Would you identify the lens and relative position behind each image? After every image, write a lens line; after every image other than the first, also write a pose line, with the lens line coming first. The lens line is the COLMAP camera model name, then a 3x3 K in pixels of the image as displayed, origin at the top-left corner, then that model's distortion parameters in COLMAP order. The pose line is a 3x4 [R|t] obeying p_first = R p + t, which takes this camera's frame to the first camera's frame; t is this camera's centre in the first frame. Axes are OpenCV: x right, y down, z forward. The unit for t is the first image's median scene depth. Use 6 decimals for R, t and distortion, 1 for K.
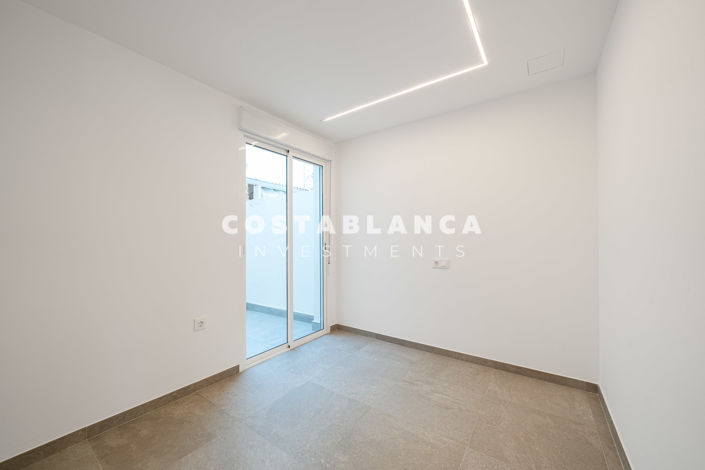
lens RADIAL K [[265.9, 0, 352.5], [0, 265.9, 235.0], [0, 0, 1]] dist [0.000165, 0.000048]
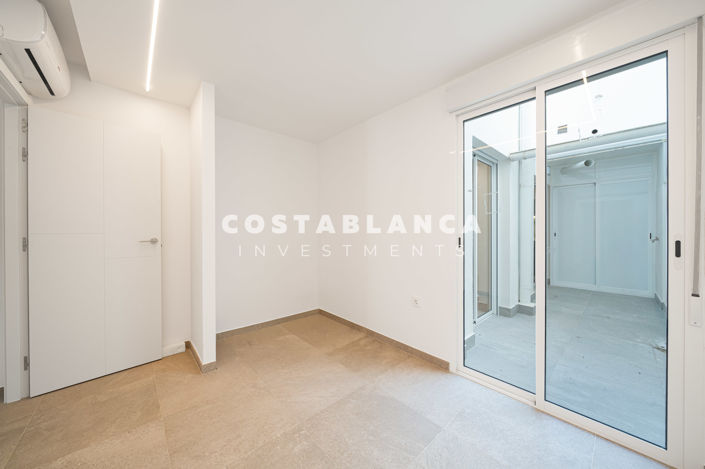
lens RADIAL K [[242.2, 0, 352.5], [0, 242.2, 234.5], [0, 0, 1]] dist [-0.000233, -0.000087]
pose [[-0.202084, 0.013754, -0.979272, 0.570796], [0.015086, 0.999826, 0.010930, 0.015284], [0.979252, -0.012565, -0.202256, 0.985818]]
